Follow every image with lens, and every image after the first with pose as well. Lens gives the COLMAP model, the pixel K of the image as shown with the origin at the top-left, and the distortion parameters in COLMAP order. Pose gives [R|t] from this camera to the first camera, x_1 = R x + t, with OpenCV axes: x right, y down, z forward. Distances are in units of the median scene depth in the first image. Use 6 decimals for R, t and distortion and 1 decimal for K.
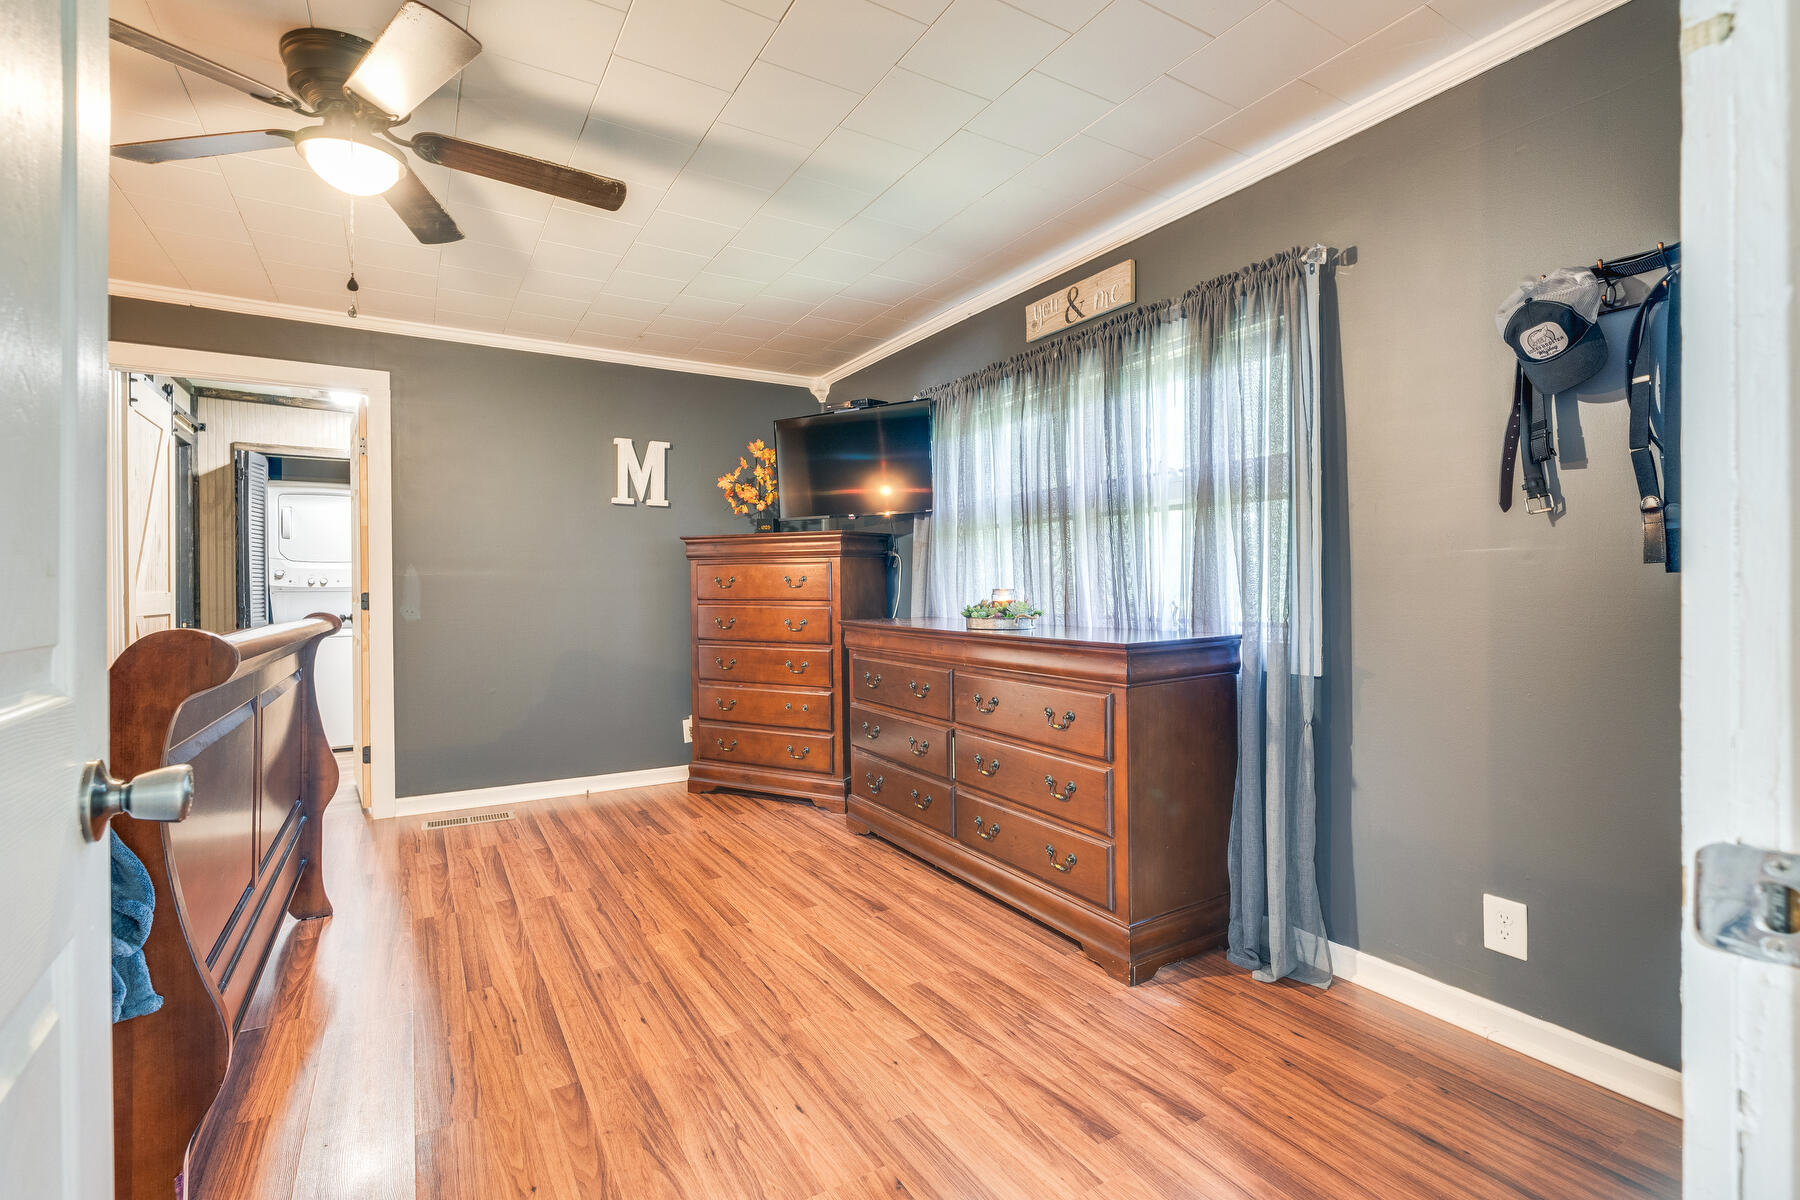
lens RADIAL K [[820.0, 0, 901.3], [0, 820.0, 596.6], [0, 0, 1]] dist [-0.012013, 0.001039]
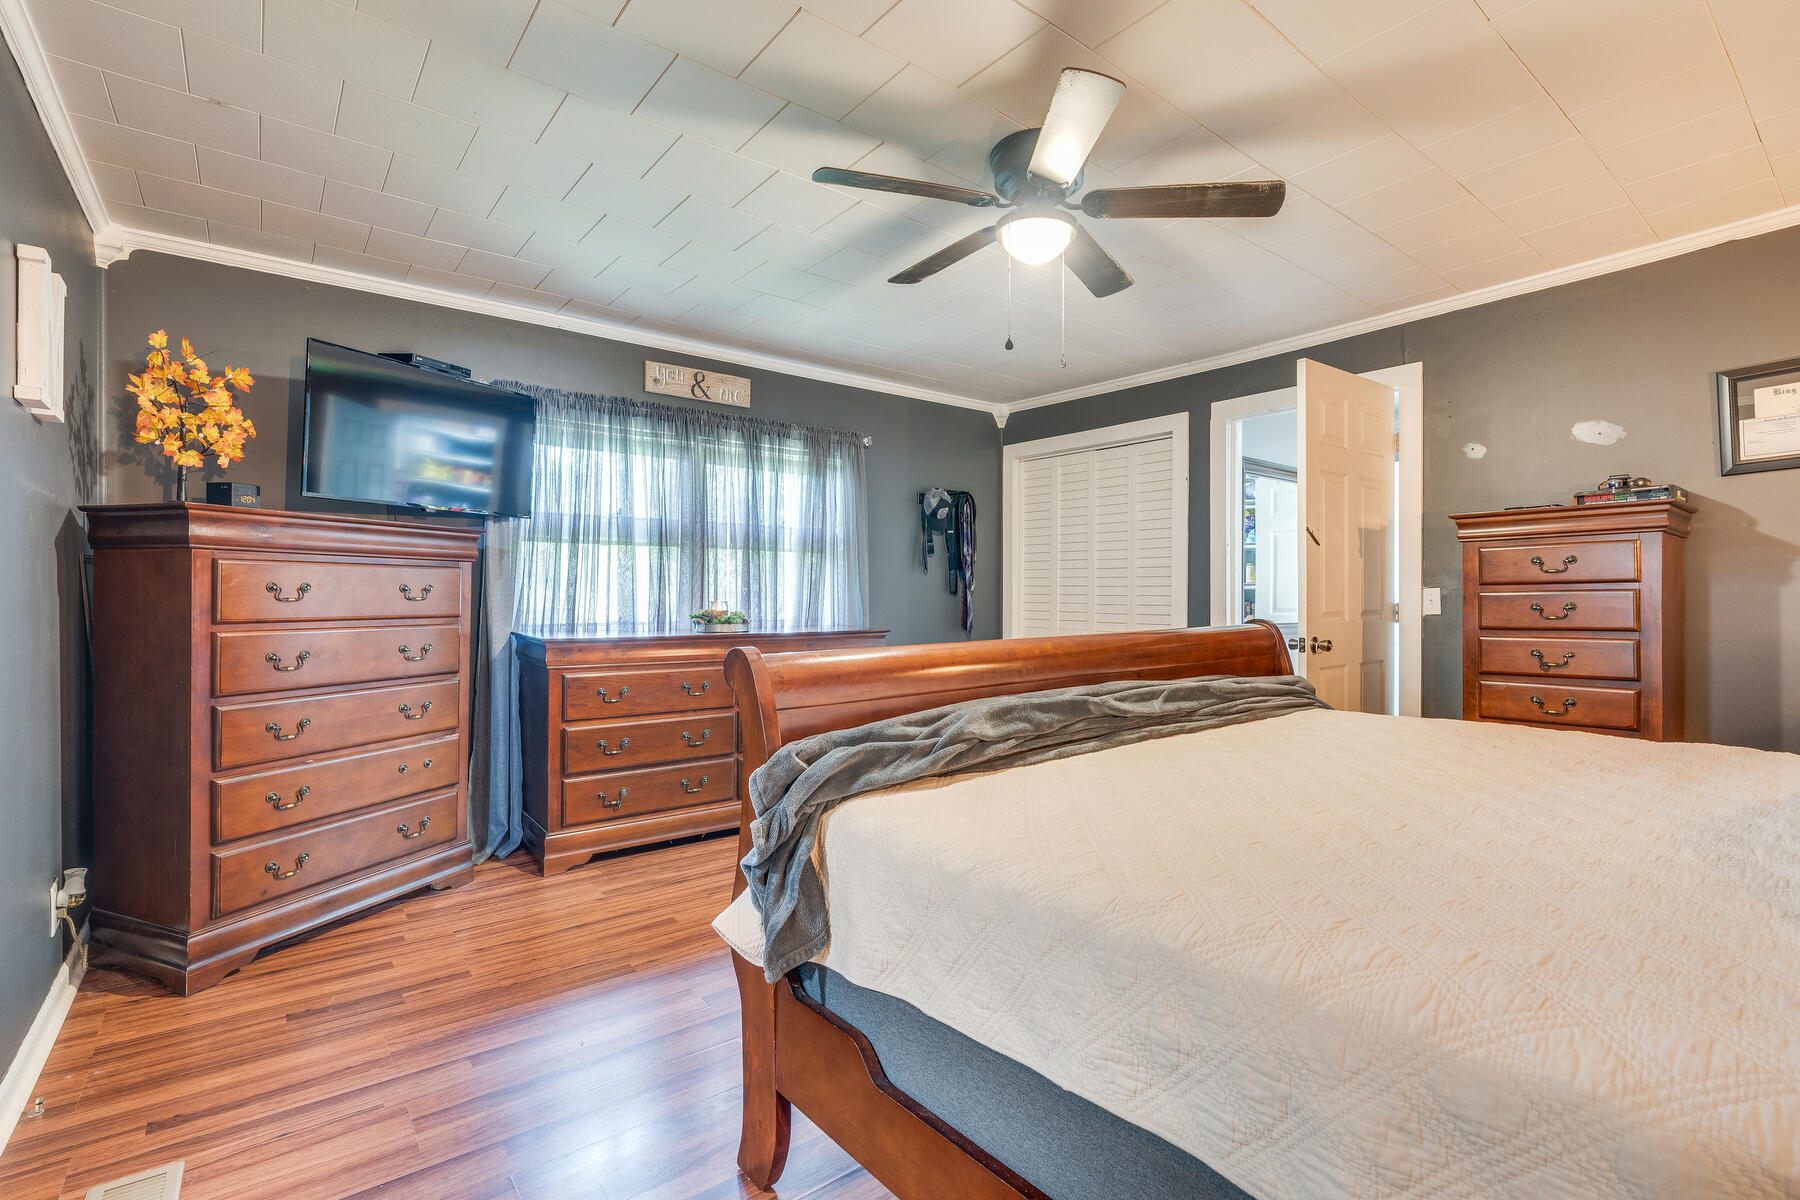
lens RADIAL K [[820.0, 0, 901.2], [0, 820.0, 588.2], [0, 0, 1]] dist [-0.012013, 0.001039]
pose [[-0.131182, 0.008840, 0.991319, -1.130505], [0.009205, 0.999928, -0.007699, -0.014281], [-0.991316, 0.008115, -0.131254, 0.842970]]
